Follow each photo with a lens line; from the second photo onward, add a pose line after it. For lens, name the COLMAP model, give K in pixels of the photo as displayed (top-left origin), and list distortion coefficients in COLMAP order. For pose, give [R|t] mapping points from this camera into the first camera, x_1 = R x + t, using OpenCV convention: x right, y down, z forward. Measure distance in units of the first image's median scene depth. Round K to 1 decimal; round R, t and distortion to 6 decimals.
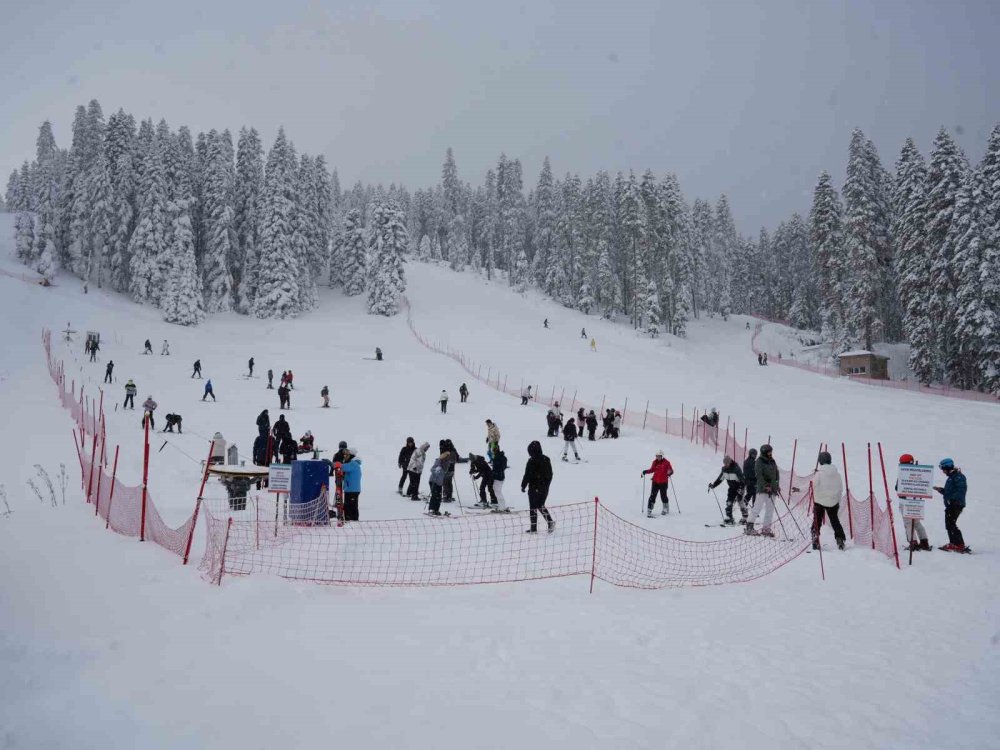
lens RADIAL K [[996.2, 0, 500.0], [0, 996.2, 375.0], [0, 0, 1]] dist [0.018792, 0.012065]
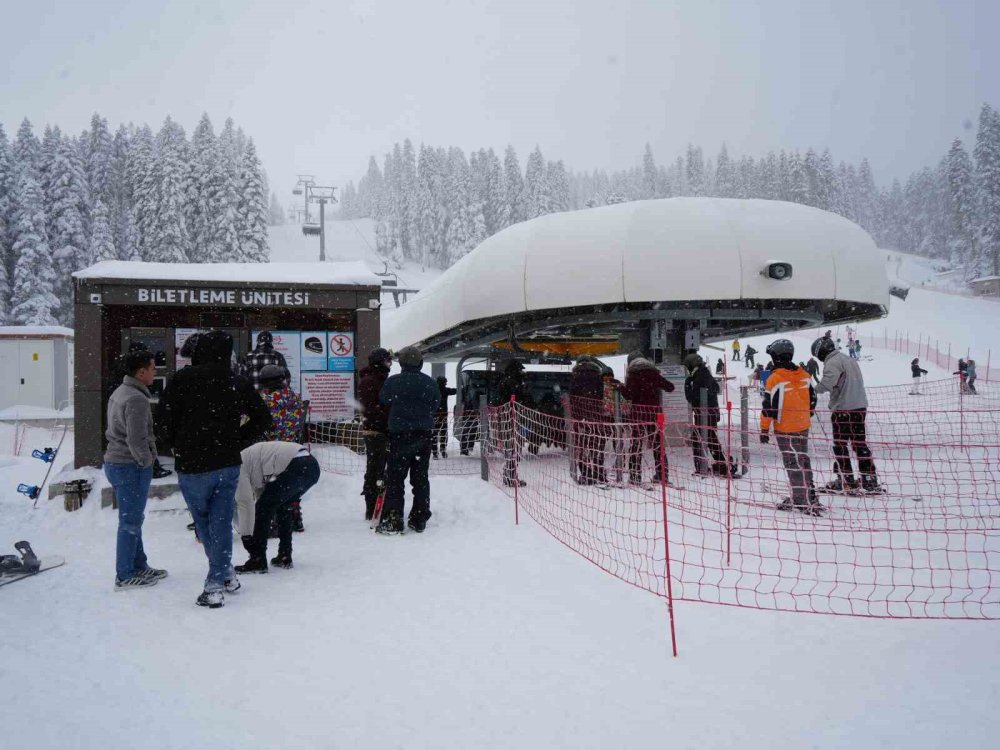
lens RADIAL K [[759.4, 0, 500.0], [0, 759.4, 375.0], [0, 0, 1]] dist [-0.014685, 0.011489]
pose [[0.976136, -0.040635, -0.213324, -0.056575], [0.058762, 0.995115, 0.079332, -0.010136], [0.209058, -0.089974, 0.973755, -0.107095]]
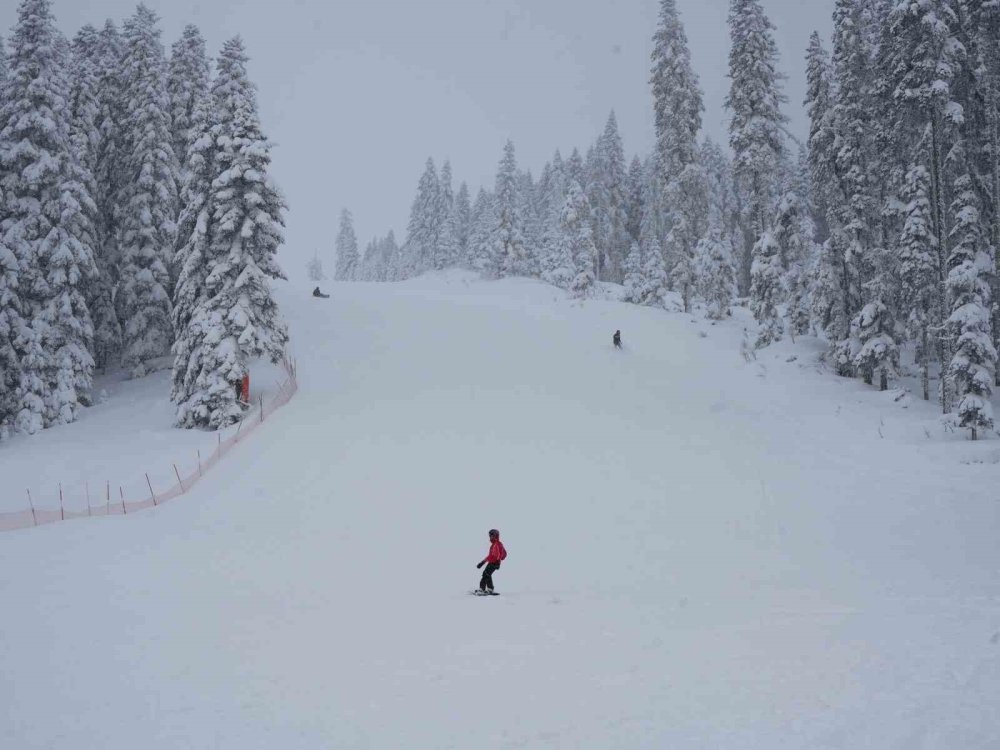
lens RADIAL K [[2252.6, 0, 500.0], [0, 2252.6, 375.0], [0, 0, 1]] dist [-0.033731, 0.024967]
pose [[0.928080, -0.080356, -0.363609, 0.271950], [0.039154, 0.992085, -0.119309, 0.020768], [0.370318, 0.096492, 0.923880, 0.293419]]
